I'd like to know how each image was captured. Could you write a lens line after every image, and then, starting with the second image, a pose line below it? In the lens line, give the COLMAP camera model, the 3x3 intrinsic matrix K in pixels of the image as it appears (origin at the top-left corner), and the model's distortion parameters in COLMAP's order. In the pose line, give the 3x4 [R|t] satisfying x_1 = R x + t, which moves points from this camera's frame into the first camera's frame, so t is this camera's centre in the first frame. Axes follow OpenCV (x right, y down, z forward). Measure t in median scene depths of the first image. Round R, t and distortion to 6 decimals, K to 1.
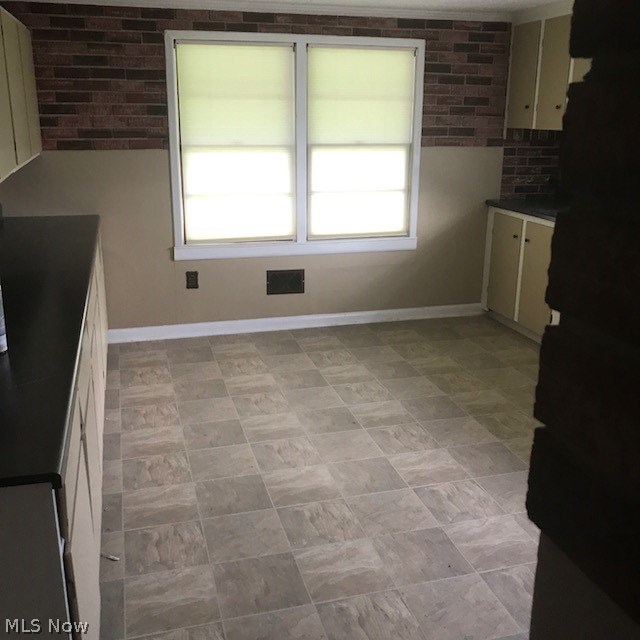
lens RADIAL K [[698.0, 0, 321.1], [0, 698.0, 313.6], [0, 0, 1]] dist [0.220466, -0.656650]
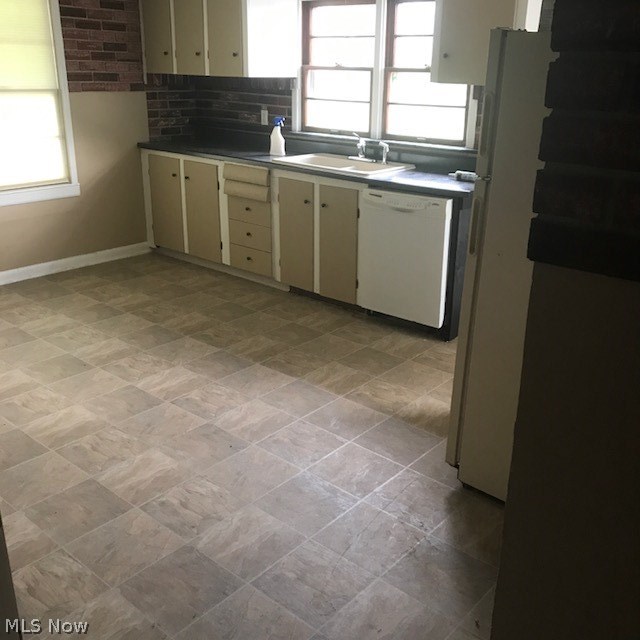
lens RADIAL K [[688.8, 0, 320.0], [0, 688.8, 320.0], [0, 0, 1]] dist [0.017414, 0.000746]
pose [[0.844164, -0.188008, 0.502036, -0.113099], [0.143333, 0.981548, 0.126569, 0.008099], [-0.516569, -0.034886, 0.855535, -0.034820]]
